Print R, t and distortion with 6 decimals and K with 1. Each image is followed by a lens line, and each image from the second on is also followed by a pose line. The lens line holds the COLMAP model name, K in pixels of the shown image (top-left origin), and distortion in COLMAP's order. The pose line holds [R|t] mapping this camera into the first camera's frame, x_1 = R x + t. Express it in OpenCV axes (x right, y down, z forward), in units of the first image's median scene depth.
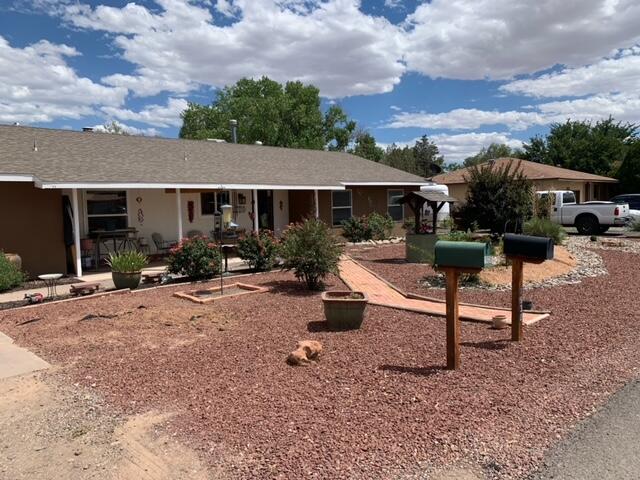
lens RADIAL K [[496.5, 0, 320.0], [0, 496.5, 240.0], [0, 0, 1]] dist [0.035428, -0.004343]
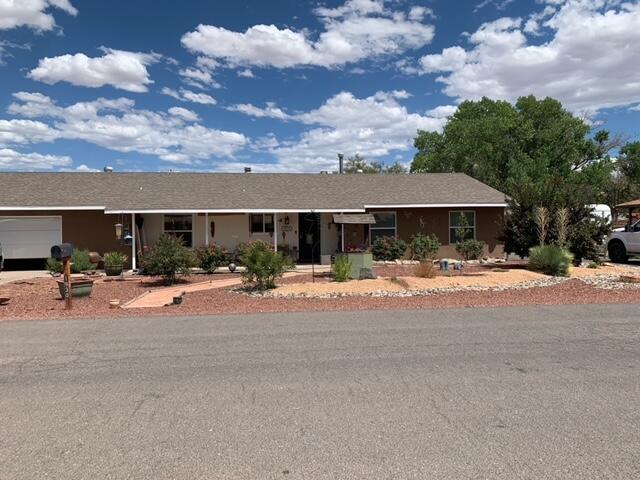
lens RADIAL K [[493.8, 0, 319.8], [0, 493.8, 226.0], [0, 0, 1]] dist [-0.008891, -0.004978]
pose [[0.804661, 0.008957, -0.593667, 0.523222], [-0.051657, 0.997151, -0.054971, -0.004422], [0.591483, 0.074900, 0.802831, 0.056554]]
